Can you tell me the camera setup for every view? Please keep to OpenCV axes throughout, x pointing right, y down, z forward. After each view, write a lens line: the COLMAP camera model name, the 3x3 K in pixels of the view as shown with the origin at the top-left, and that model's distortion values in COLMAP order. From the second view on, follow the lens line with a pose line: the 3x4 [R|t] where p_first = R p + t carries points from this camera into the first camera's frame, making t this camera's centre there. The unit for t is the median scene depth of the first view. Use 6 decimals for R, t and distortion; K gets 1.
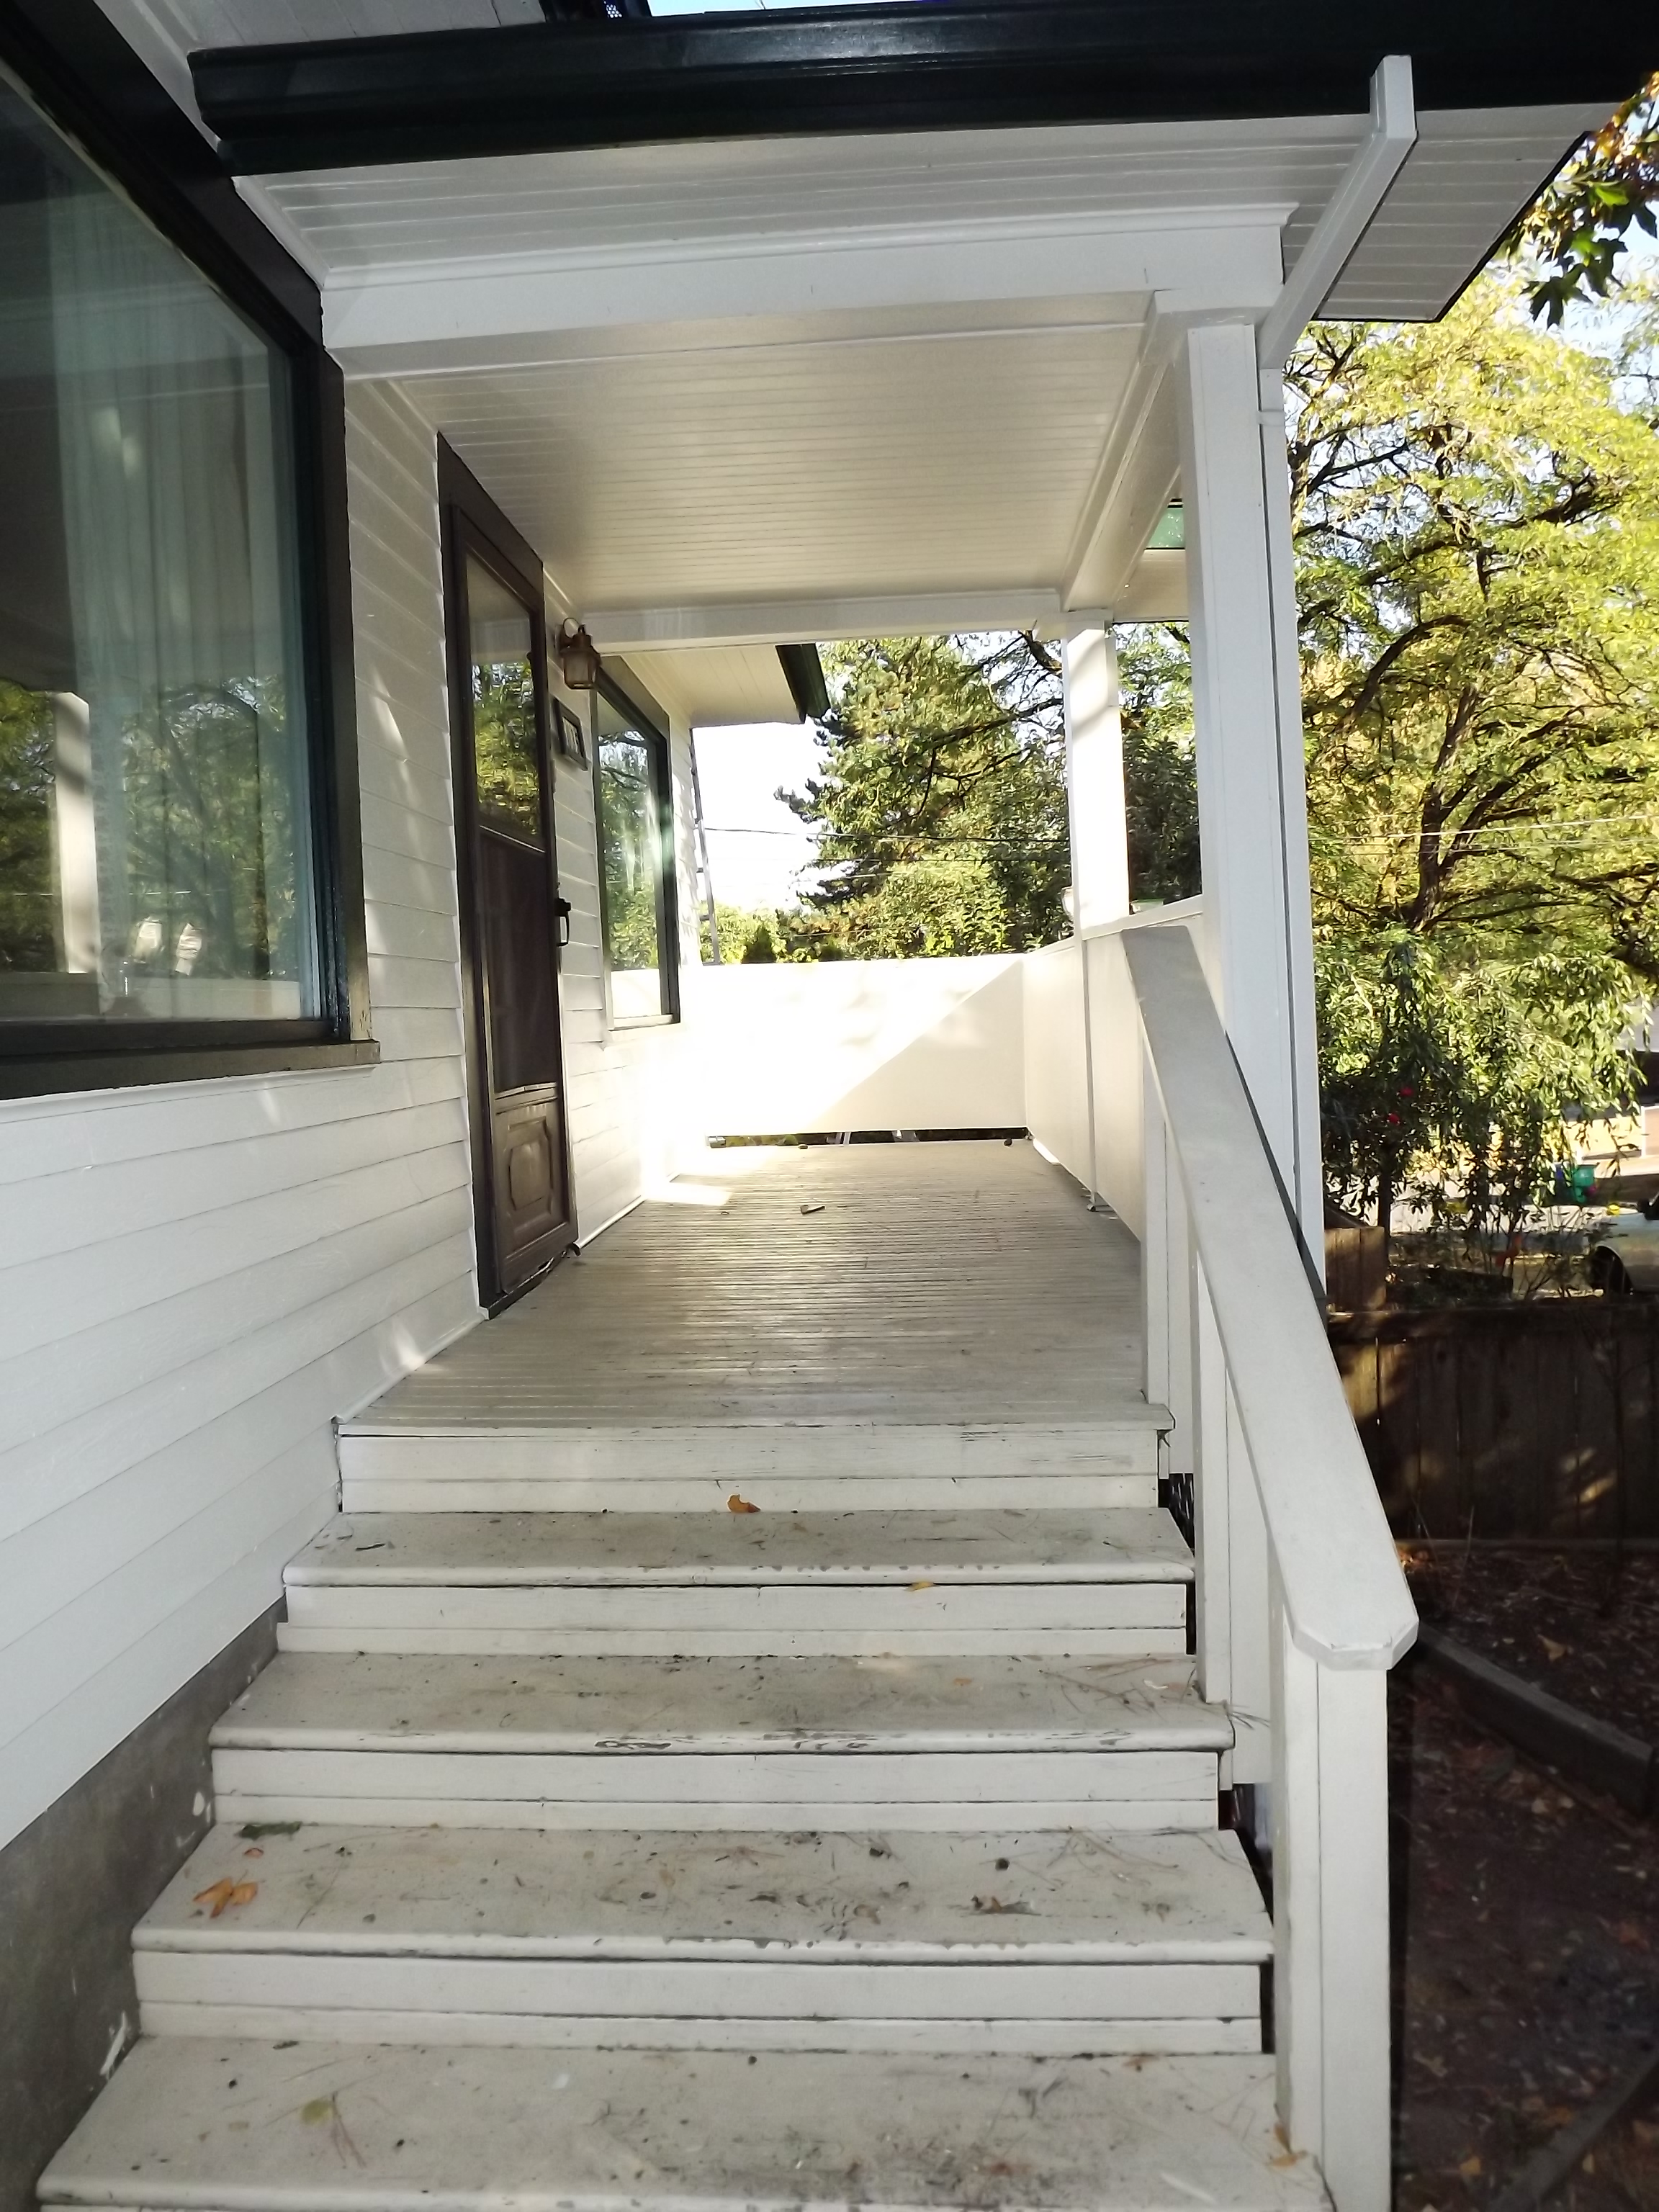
lens RADIAL K [[1577.7, 0, 829.5], [0, 1577.7, 1106.0], [0, 0, 1]] dist [-0.051736, 0.006328]
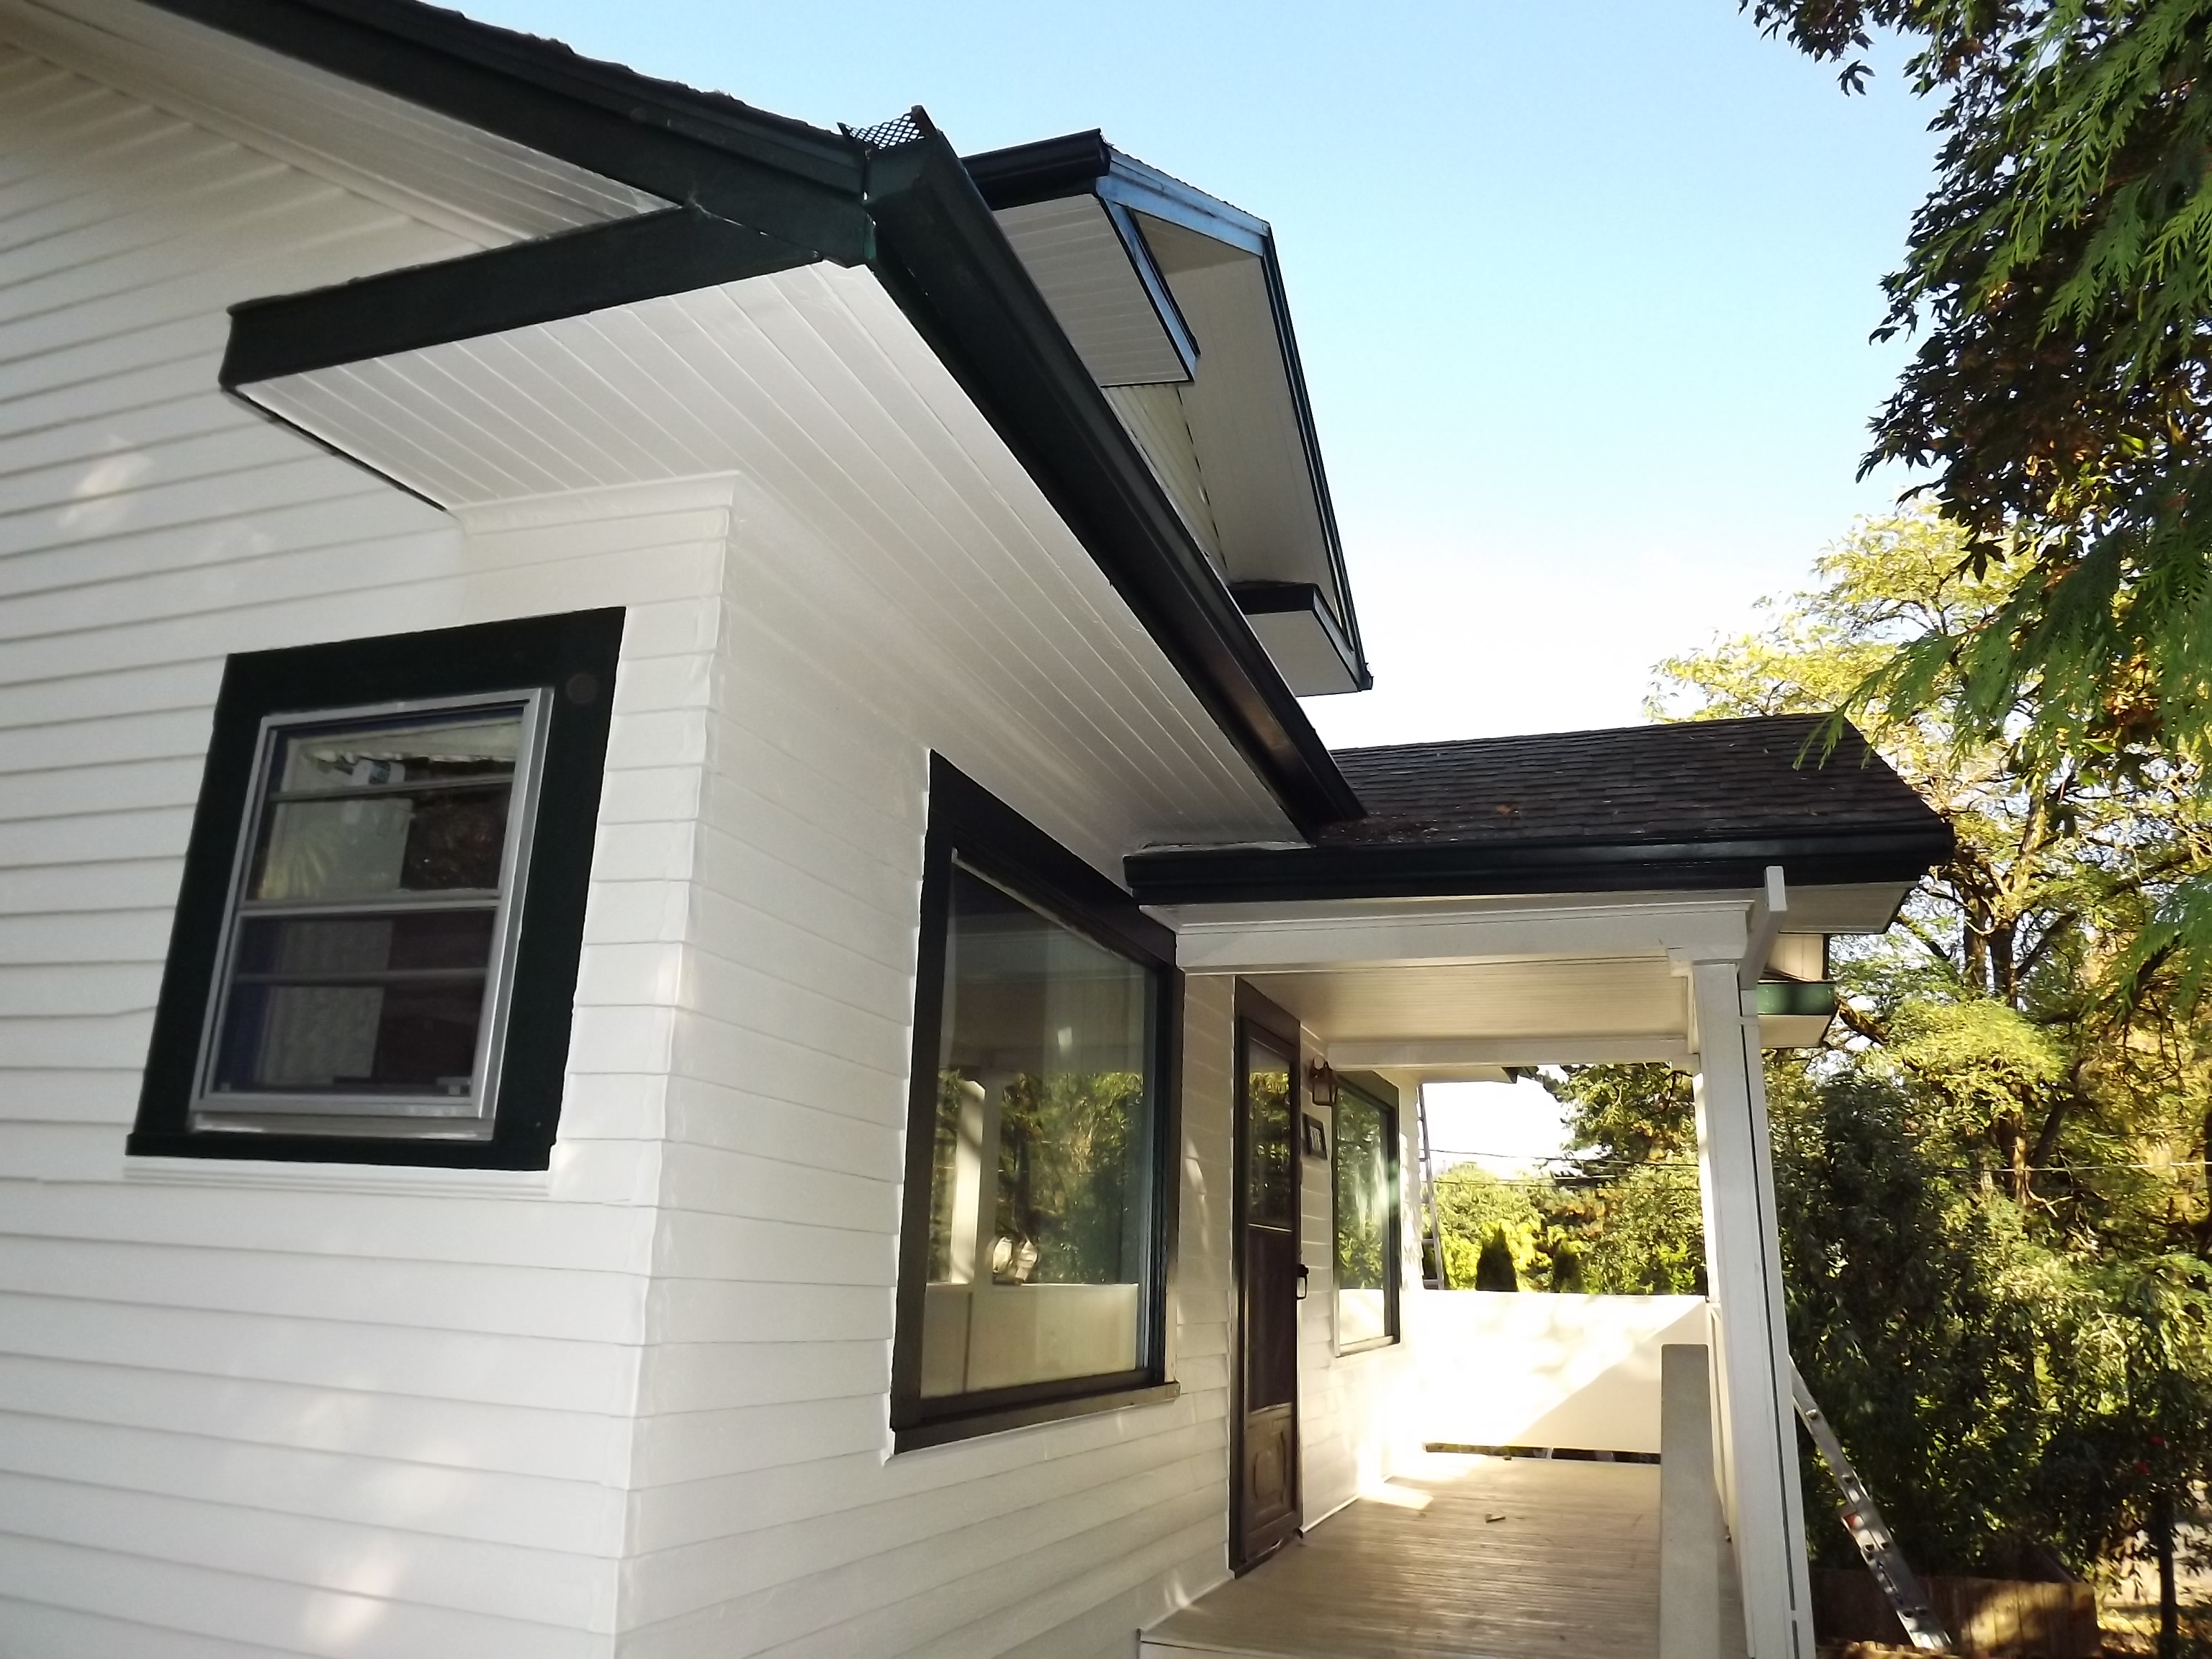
lens RADIAL K [[1594.1, 0, 1124.4], [0, 1594.1, 800.0], [0, 0, 1]] dist [-0.065419, 0.005783]
pose [[0.958220, -0.016939, -0.285532, 0.075573], [-0.081838, 0.940278, -0.330424, -0.036183], [0.274076, 0.339986, 0.899606, -0.391752]]
